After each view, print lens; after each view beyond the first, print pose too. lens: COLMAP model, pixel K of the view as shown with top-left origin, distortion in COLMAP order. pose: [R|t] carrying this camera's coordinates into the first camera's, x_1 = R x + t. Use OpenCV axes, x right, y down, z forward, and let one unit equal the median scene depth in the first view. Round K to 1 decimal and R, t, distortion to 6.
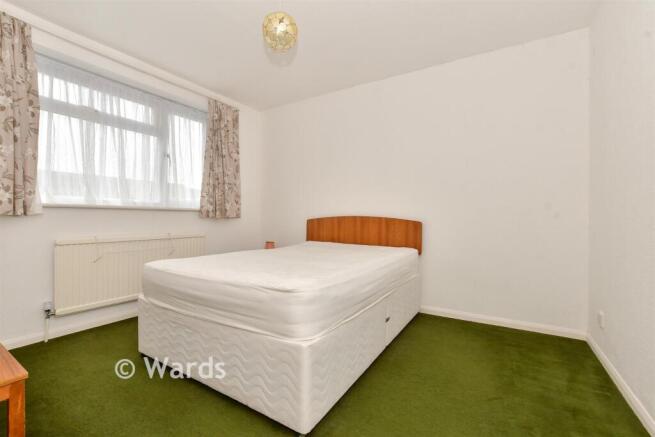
lens RADIAL K [[284.7, 0, 323.8], [0, 284.7, 217.8], [0, 0, 1]] dist [-0.000299, -0.000028]
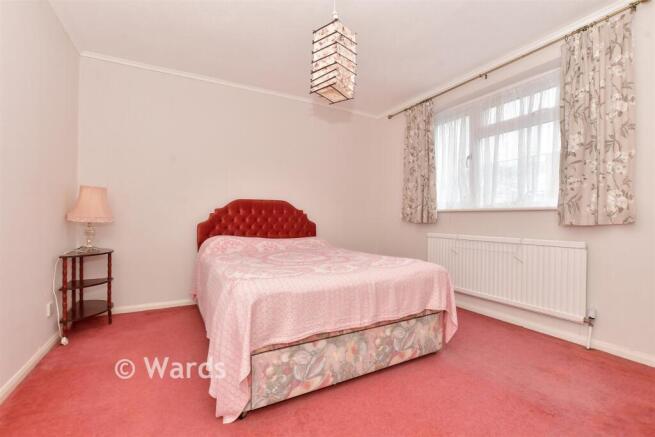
lens RADIAL K [[284.7, 0, 323.8], [0, 284.7, 217.8], [0, 0, 1]] dist [-0.000299, -0.000028]
pose [[-0.484454, 0.003630, -0.874809, 0.517003], [0.000444, 0.999992, 0.003903, -0.008161], [0.874817, 0.001502, -0.484452, 0.924930]]
